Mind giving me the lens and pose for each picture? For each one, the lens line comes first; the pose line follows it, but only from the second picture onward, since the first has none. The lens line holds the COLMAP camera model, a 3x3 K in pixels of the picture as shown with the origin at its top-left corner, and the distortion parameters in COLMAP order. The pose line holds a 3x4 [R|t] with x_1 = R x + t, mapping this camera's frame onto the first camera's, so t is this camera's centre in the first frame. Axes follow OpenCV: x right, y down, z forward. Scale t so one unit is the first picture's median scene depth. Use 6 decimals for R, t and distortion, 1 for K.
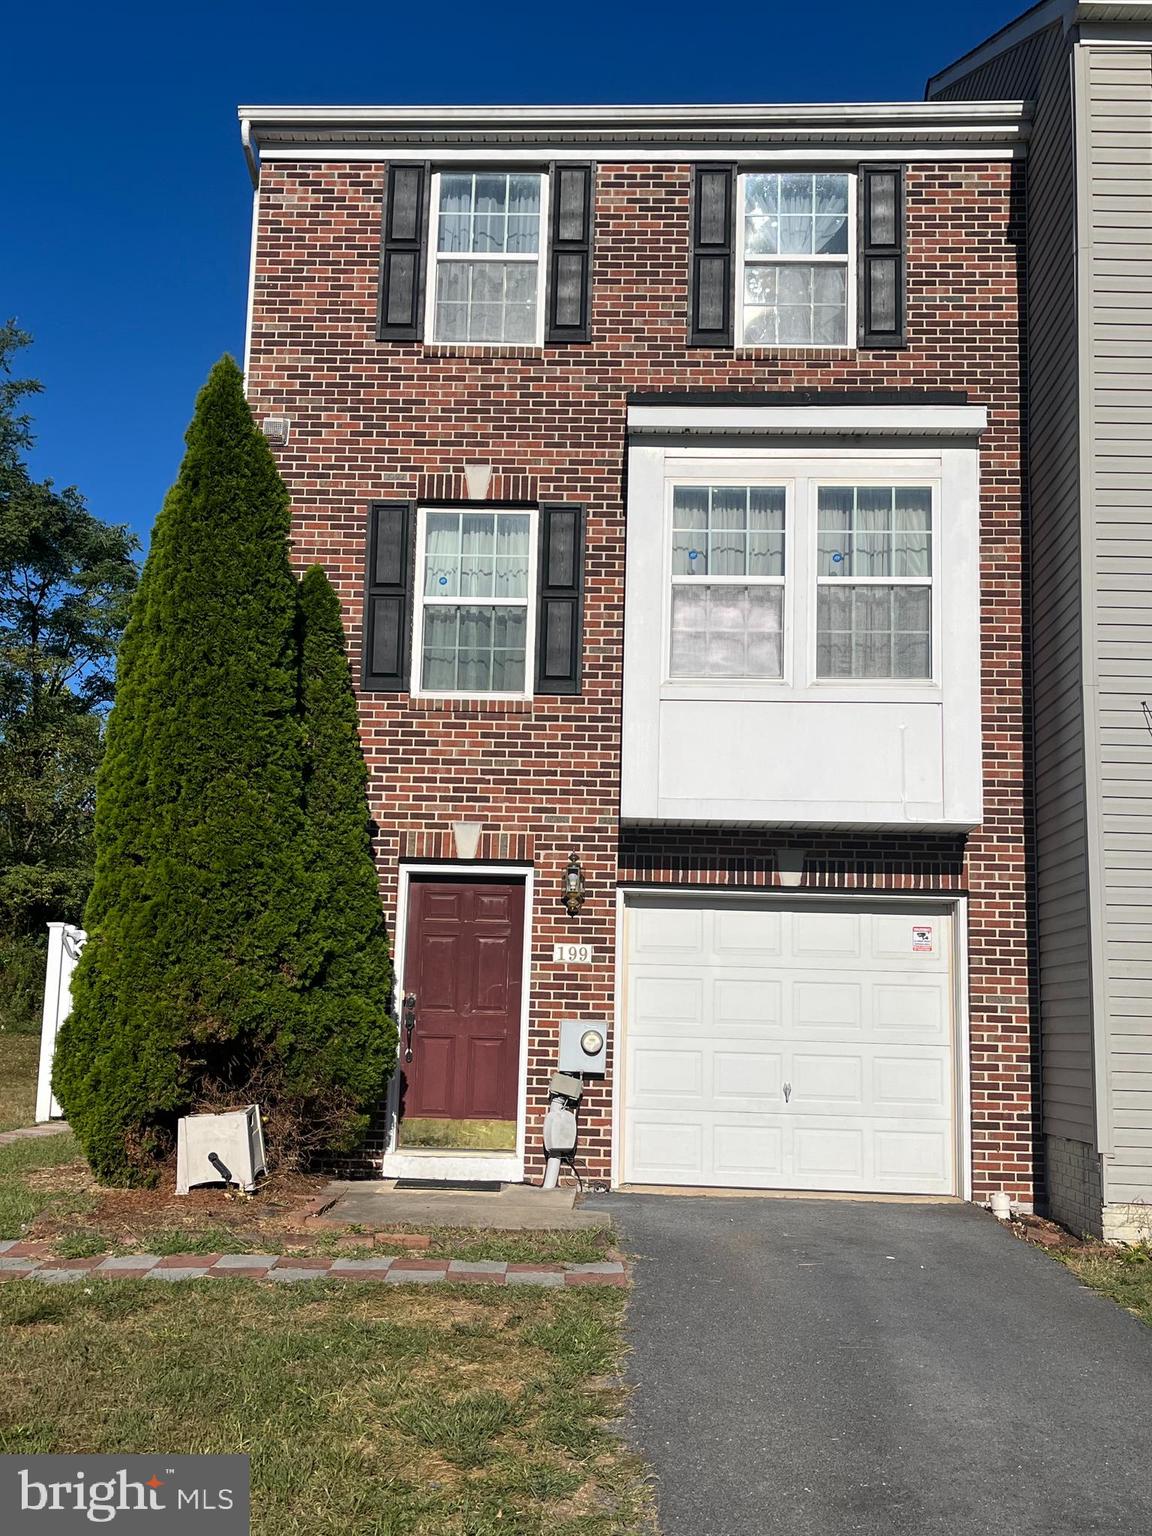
lens RADIAL K [[1586.8, 0, 577.9], [0, 1586.8, 769.5], [0, 0, 1]] dist [0.000520, 0.000000]
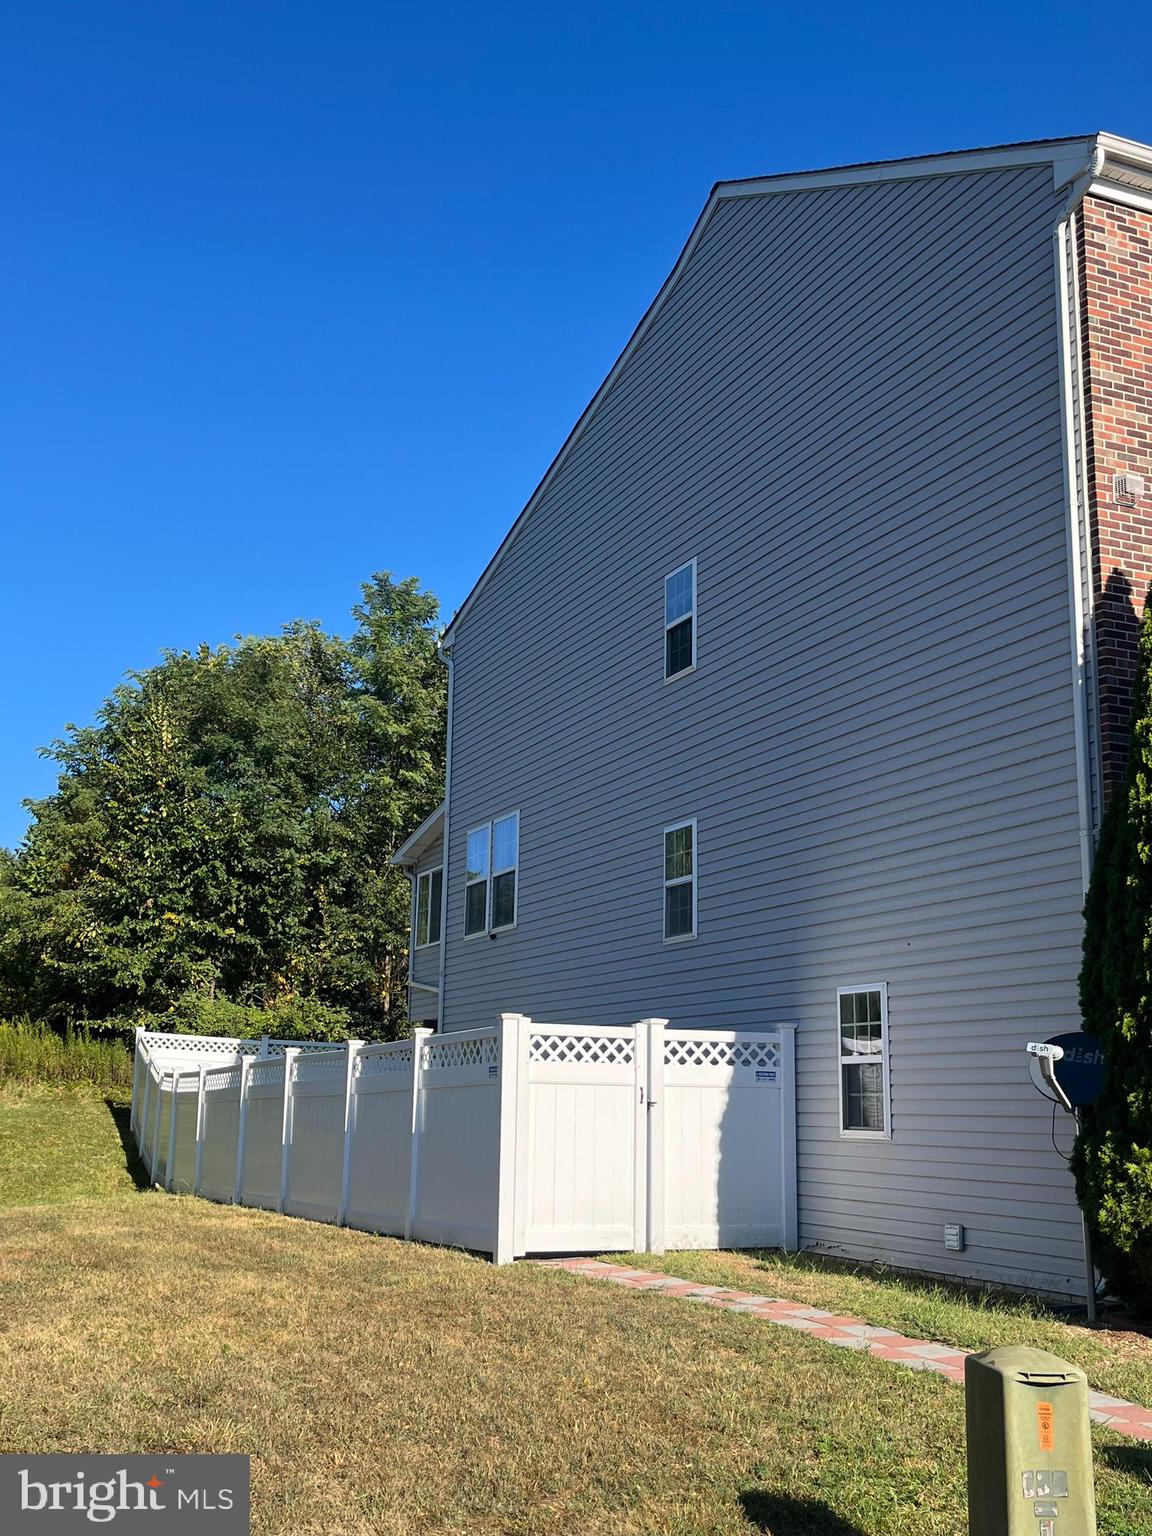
lens RADIAL K [[1586.8, 0, 576.4], [0, 1586.8, 767.7], [0, 0, 1]] dist [0.000520, 0.000000]
pose [[0.898293, 0.074759, 0.432991, -0.849154], [-0.059405, 0.997035, -0.048902, 0.010036], [-0.435363, 0.018207, 0.900071, 0.313087]]
